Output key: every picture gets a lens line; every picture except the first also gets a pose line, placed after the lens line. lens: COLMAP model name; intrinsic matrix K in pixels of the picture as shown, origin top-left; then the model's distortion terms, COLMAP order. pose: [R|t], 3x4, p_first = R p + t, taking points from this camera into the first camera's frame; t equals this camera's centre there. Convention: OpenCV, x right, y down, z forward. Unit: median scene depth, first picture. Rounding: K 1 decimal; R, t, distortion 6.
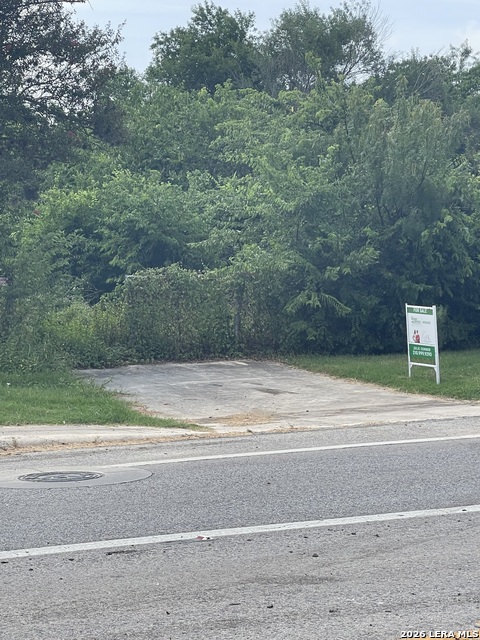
lens RADIAL K [[1806.4, 0, 240.0], [0, 1806.4, 320.0], [0, 0, 1]] dist [-0.007014, -0.048588]
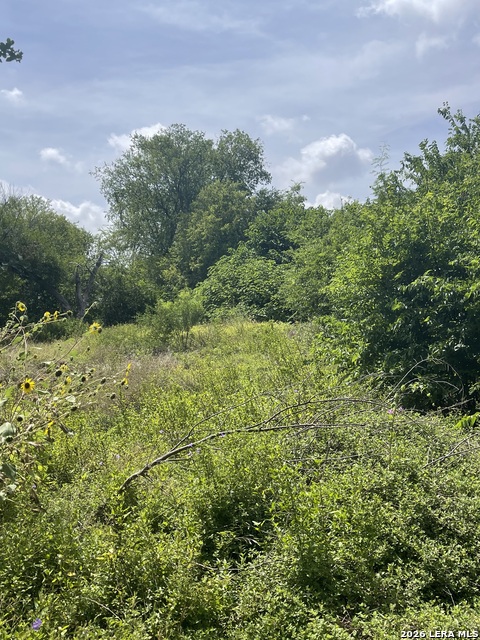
lens RADIAL K [[635.6, 0, 232.1], [0, 635.6, 319.9], [0, 0, 1]] dist [0.007595, 0.008783]
pose [[0.913300, -0.046433, -0.404631, -0.064788], [0.046439, 0.998873, -0.009807, -0.033730], [0.404630, -0.009834, 0.914427, 0.809750]]
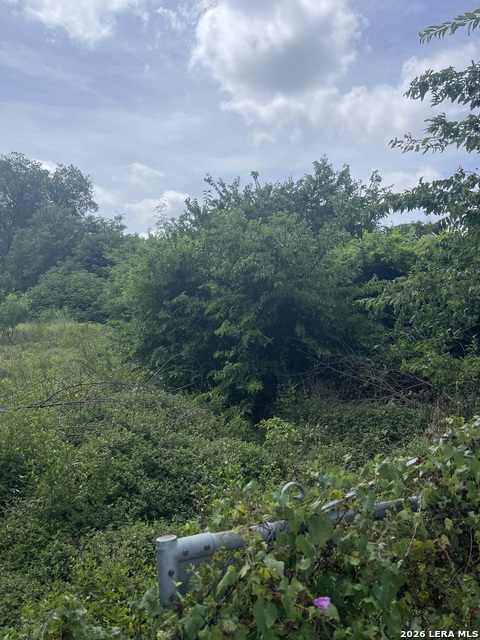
lens RADIAL K [[490.9, 0, 240.0], [0, 490.9, 320.0], [0, 0, 1]] dist [0.061428, -0.084361]
pose [[0.997128, -0.008717, -0.075233, -0.048525], [0.008232, 0.999943, -0.006748, -0.033942], [0.075288, 0.006110, 0.997143, 0.802514]]
